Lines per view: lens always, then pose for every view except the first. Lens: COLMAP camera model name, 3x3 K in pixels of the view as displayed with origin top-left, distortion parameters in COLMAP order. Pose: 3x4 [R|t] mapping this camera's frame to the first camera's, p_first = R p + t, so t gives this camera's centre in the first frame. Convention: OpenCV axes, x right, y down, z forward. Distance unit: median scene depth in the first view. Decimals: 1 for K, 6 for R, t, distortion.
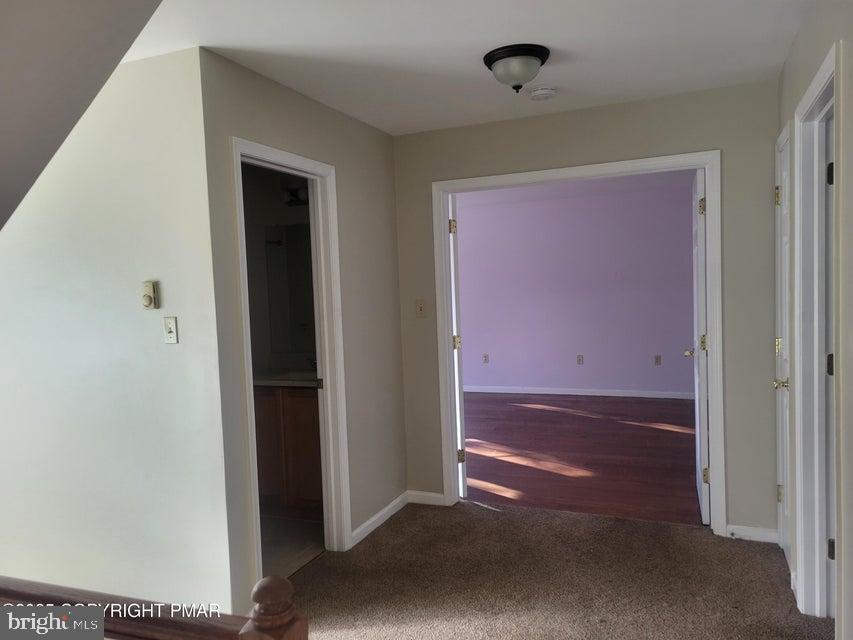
lens RADIAL K [[639.8, 0, 424.8], [0, 639.8, 323.5], [0, 0, 1]] dist [0.057080, 0.001623]
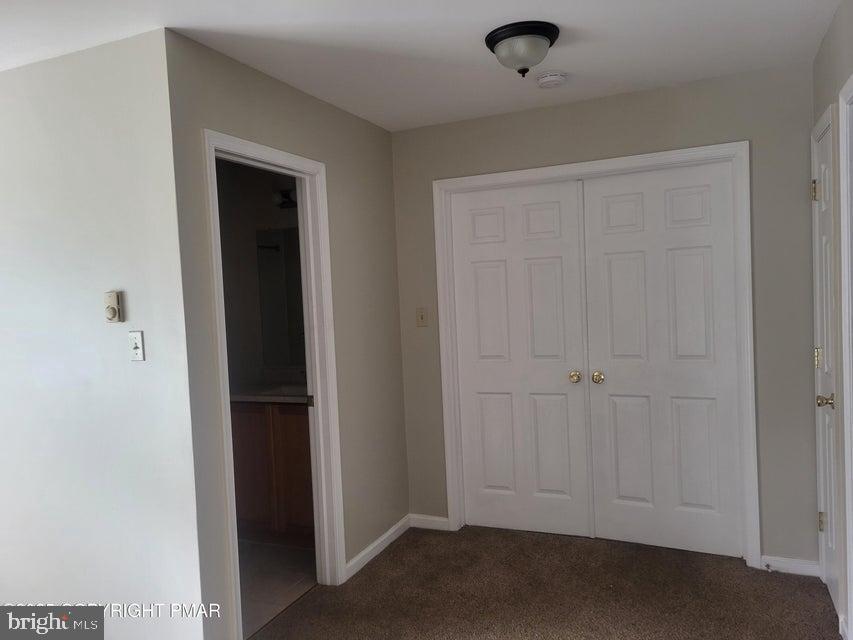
lens RADIAL K [[631.5, 0, 426.6], [0, 631.5, 318.2], [0, 0, 1]] dist [0.050817, -0.003709]
pose [[0.999858, -0.007090, -0.015286, 0.017146], [0.006888, 0.999889, -0.013249, -0.011077], [0.015378, 0.013142, 0.999795, 0.100559]]
